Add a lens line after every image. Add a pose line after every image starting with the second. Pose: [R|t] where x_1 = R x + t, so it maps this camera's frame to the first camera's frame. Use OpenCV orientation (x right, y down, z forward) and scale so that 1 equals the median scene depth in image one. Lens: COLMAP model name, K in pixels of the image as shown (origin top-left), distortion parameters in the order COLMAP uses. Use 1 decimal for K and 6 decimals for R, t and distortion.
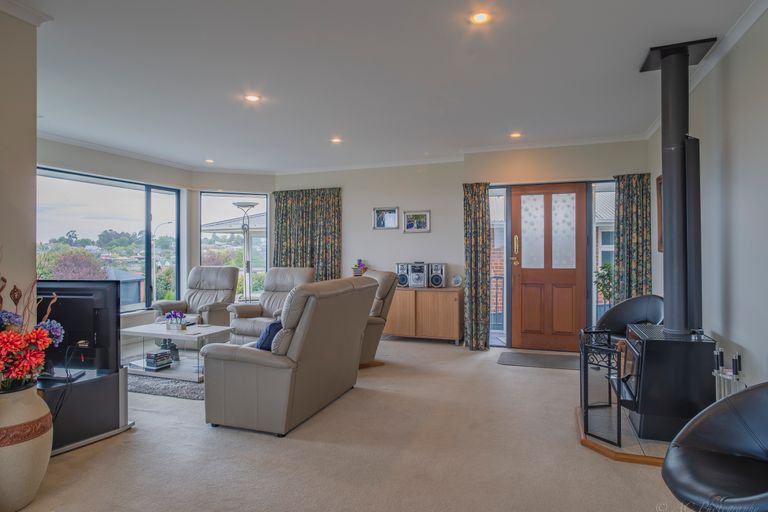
lens RADIAL K [[435.8, 0, 381.6], [0, 435.8, 254.5], [0, 0, 1]] dist [-0.025135, 0.001530]
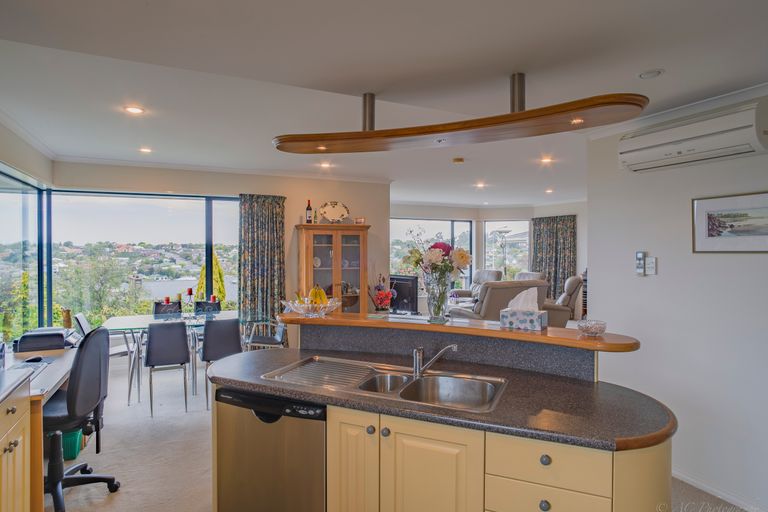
lens RADIAL K [[435.8, 0, 381.0], [0, 435.8, 254.3], [0, 0, 1]] dist [-0.025135, 0.001530]
pose [[0.727208, 0.010576, -0.686335, 0.390841], [-0.008532, 0.999943, 0.006367, -0.033420], [0.686364, 0.001226, 0.727257, -0.394436]]
